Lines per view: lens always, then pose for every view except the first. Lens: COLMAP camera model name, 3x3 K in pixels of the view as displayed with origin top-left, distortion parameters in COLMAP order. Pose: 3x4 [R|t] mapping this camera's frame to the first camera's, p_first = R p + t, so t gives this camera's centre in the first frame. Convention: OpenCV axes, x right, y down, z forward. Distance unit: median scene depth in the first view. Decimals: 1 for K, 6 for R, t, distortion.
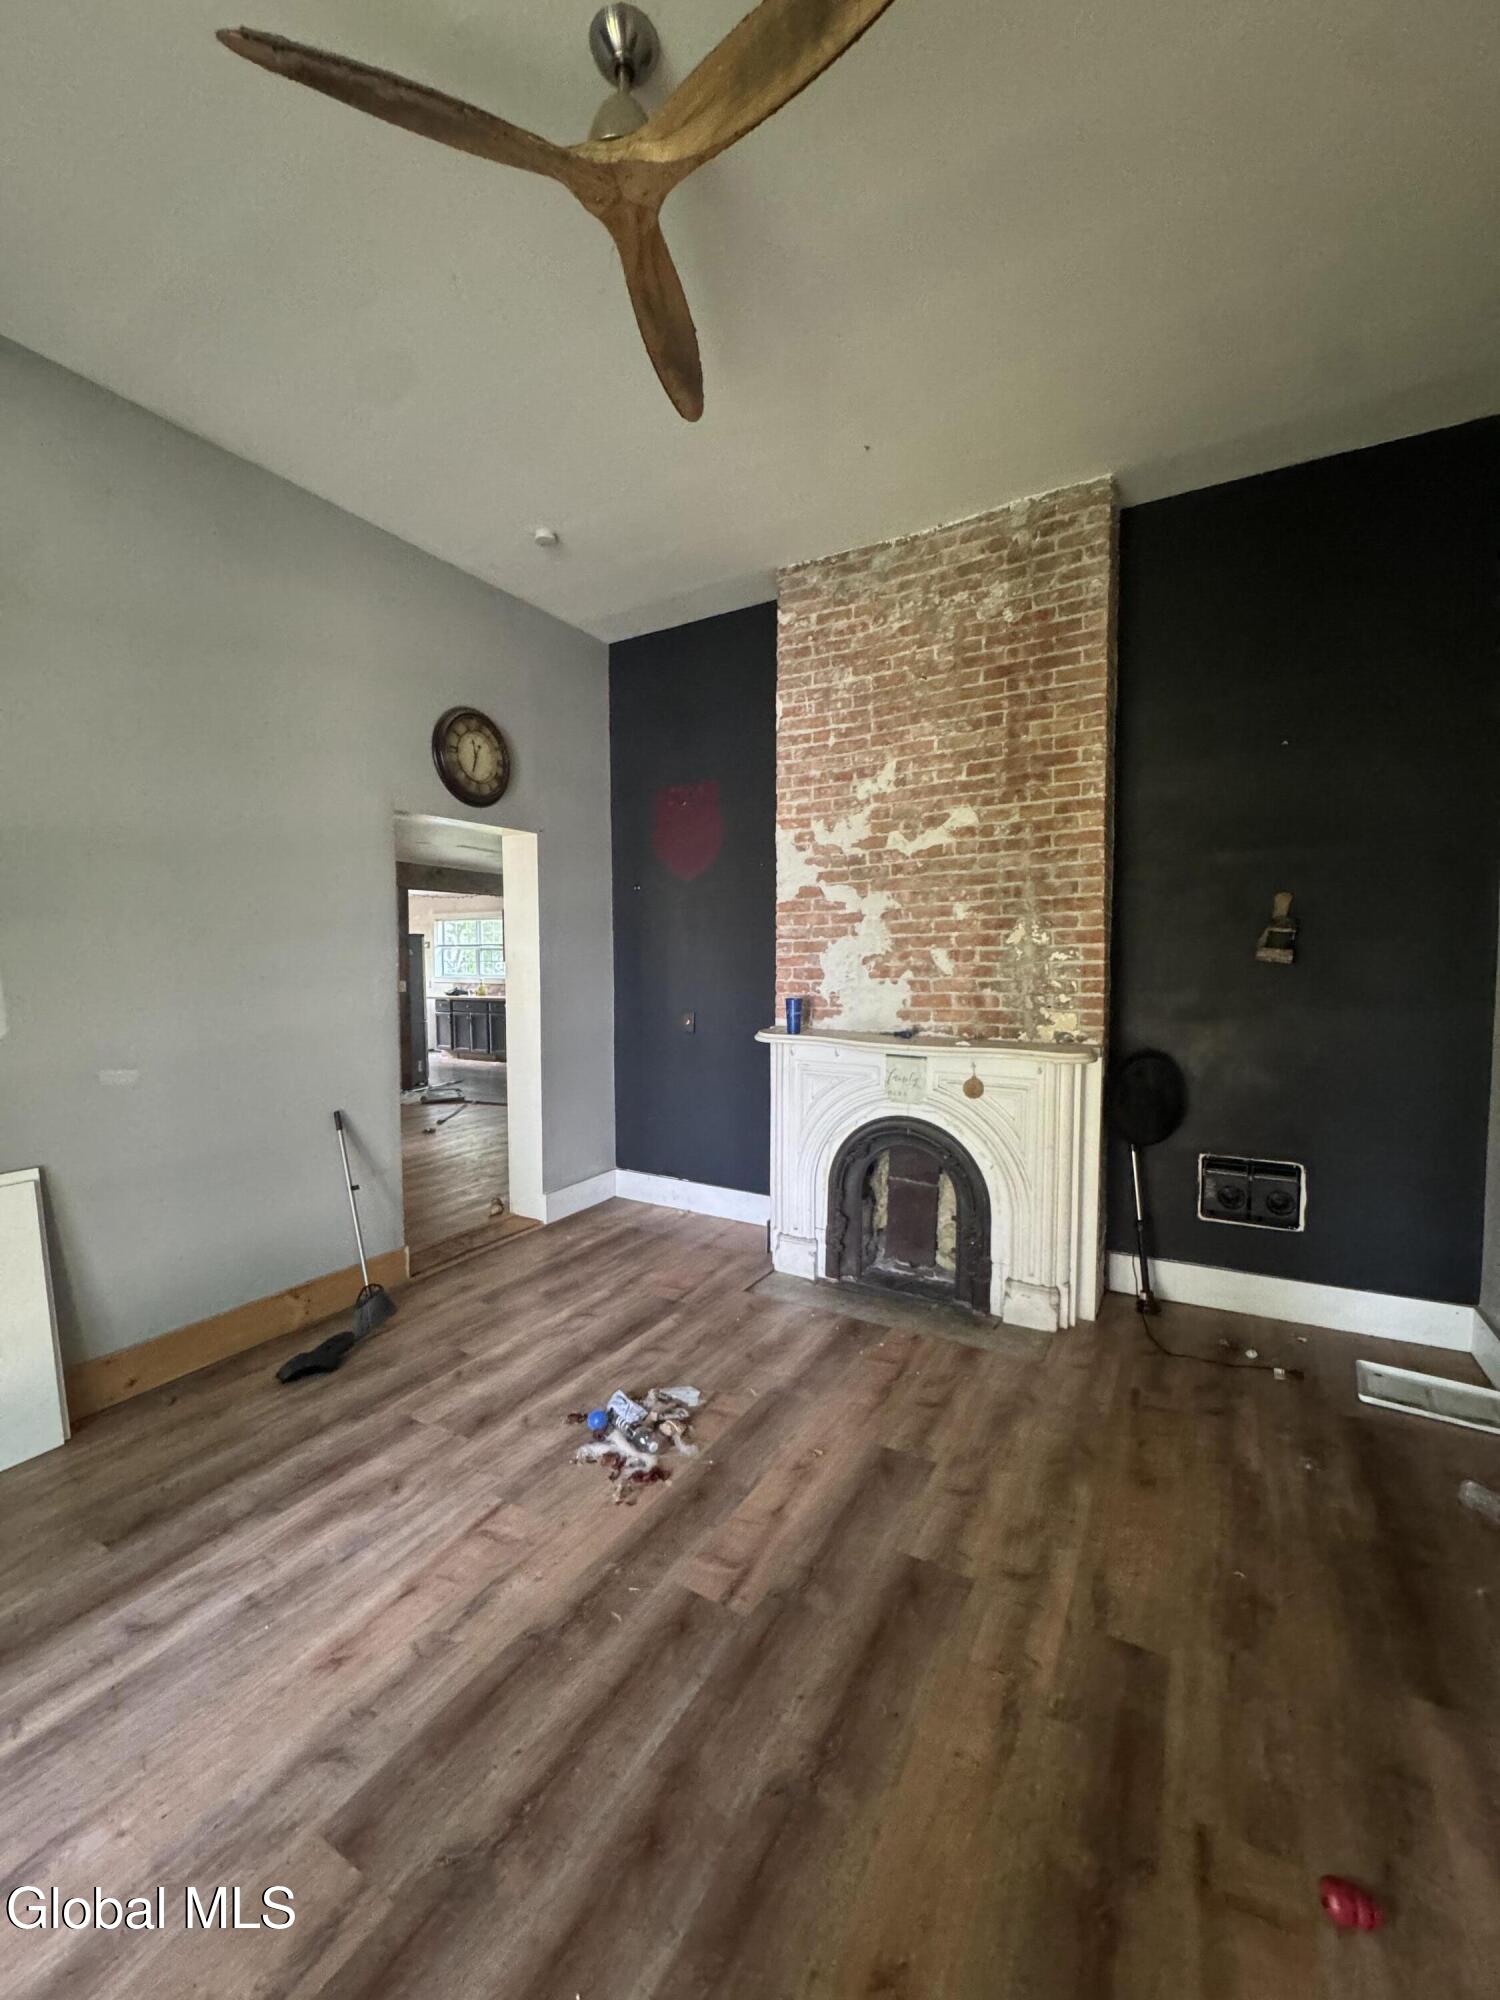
lens RADIAL K [[799.2, 0, 734.9], [0, 799.2, 994.2], [0, 0, 1]] dist [-0.001305, 0.000280]
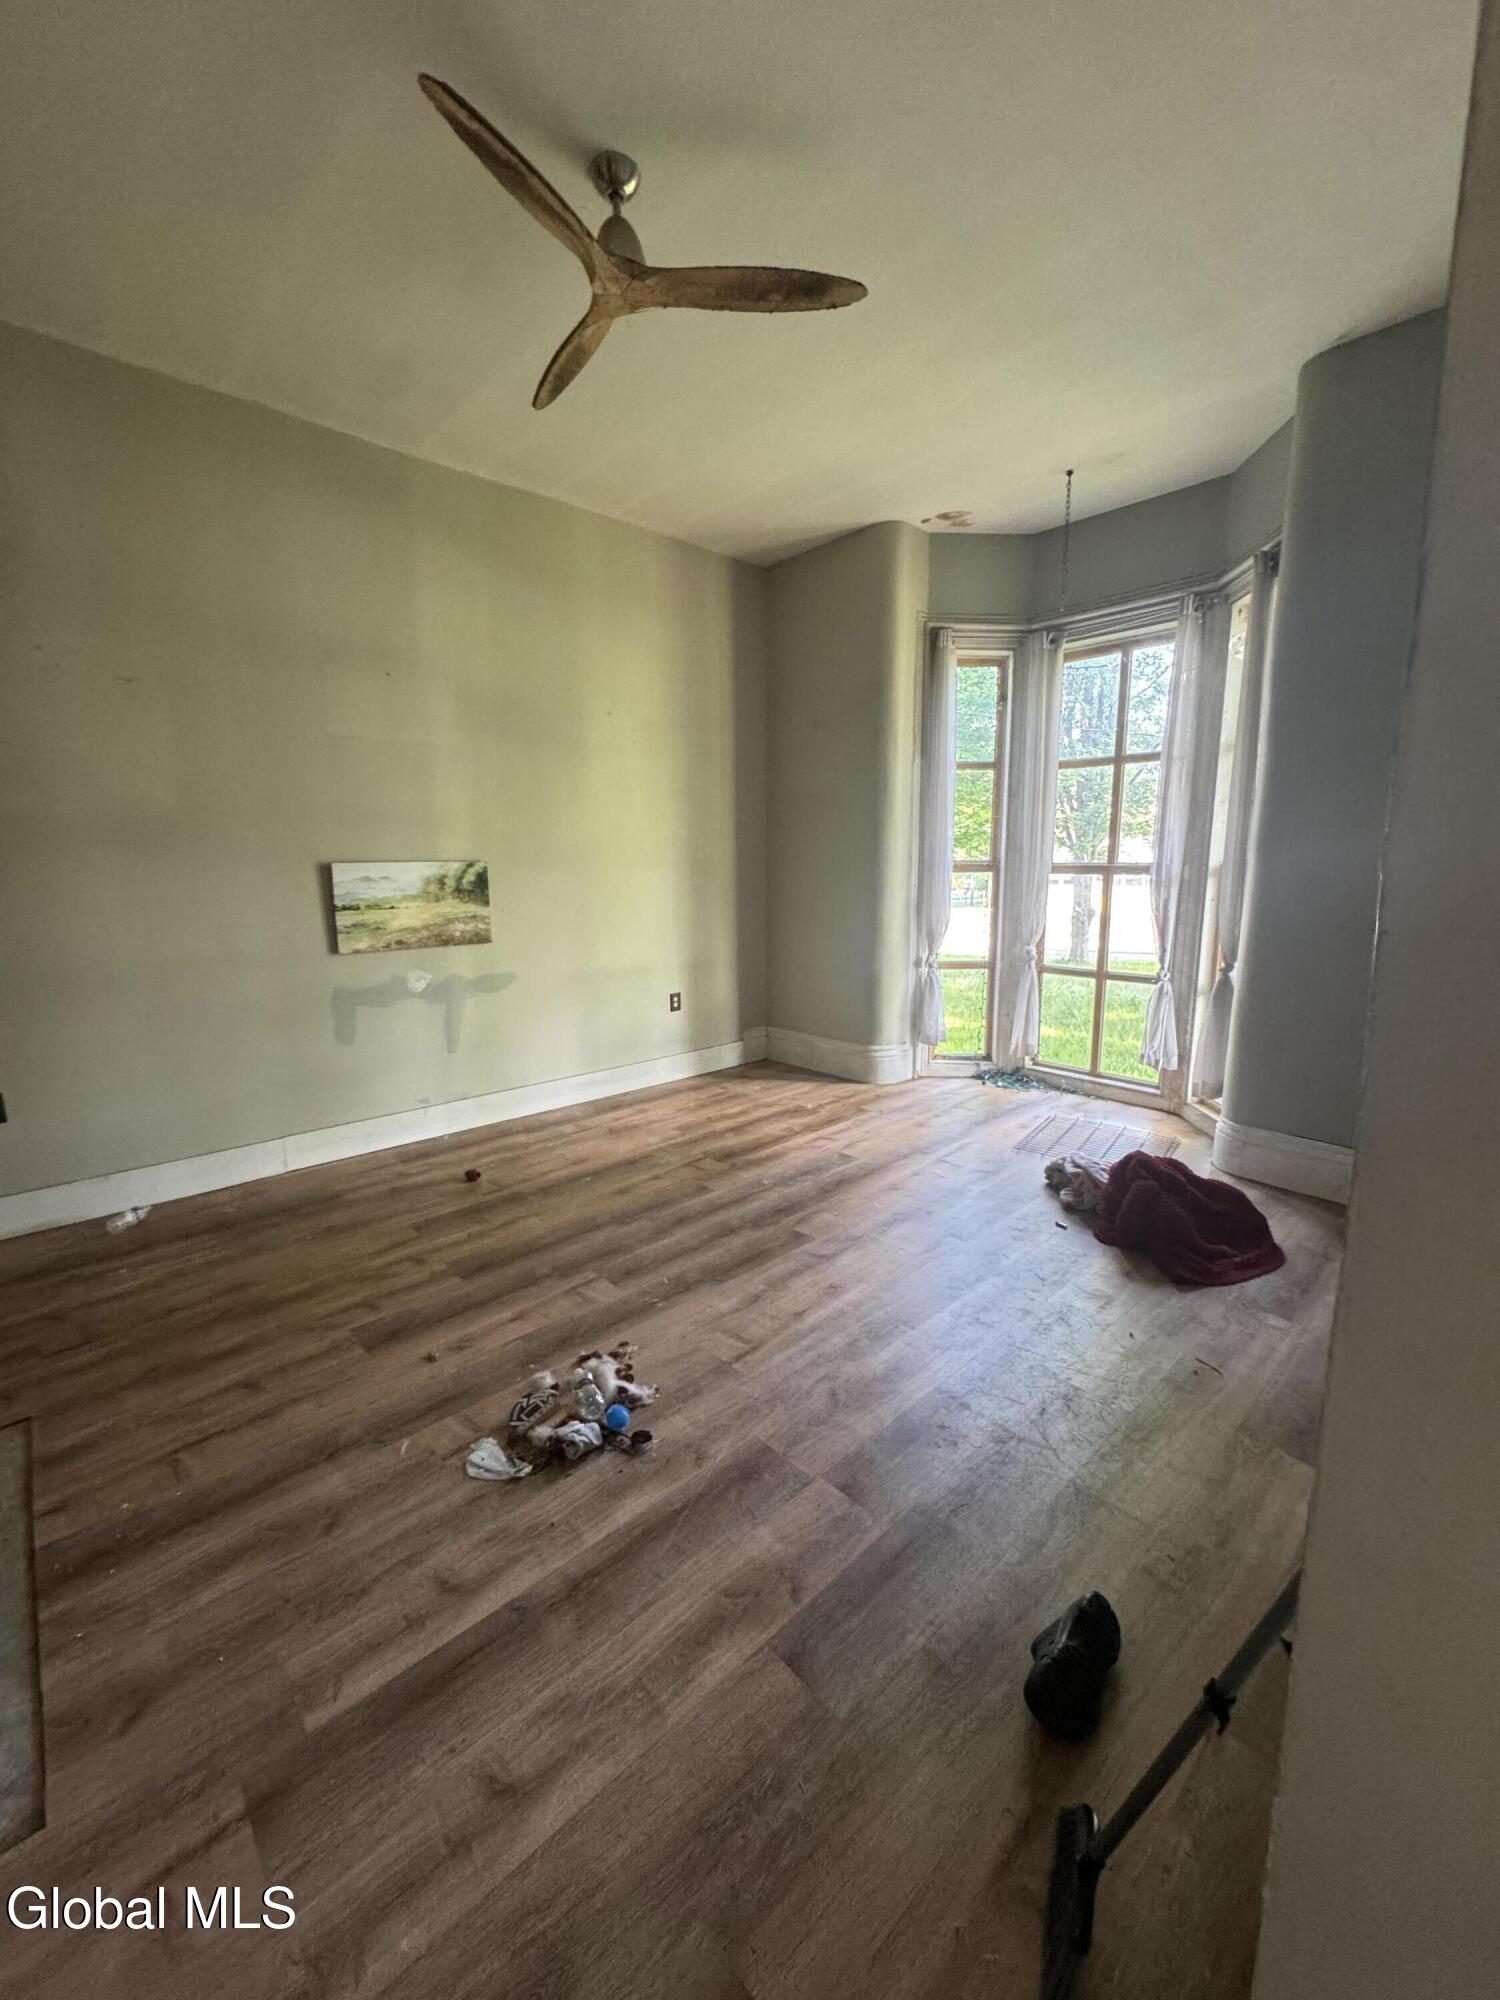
lens RADIAL K [[799.2, 0, 754.1], [0, 799.2, 996.5], [0, 0, 1]] dist [-0.001305, 0.000280]
pose [[-0.959141, -0.037380, 0.280450, -0.618609], [0.024006, 0.976907, 0.212310, -0.081176], [-0.281909, 0.210368, -0.936094, 1.943336]]
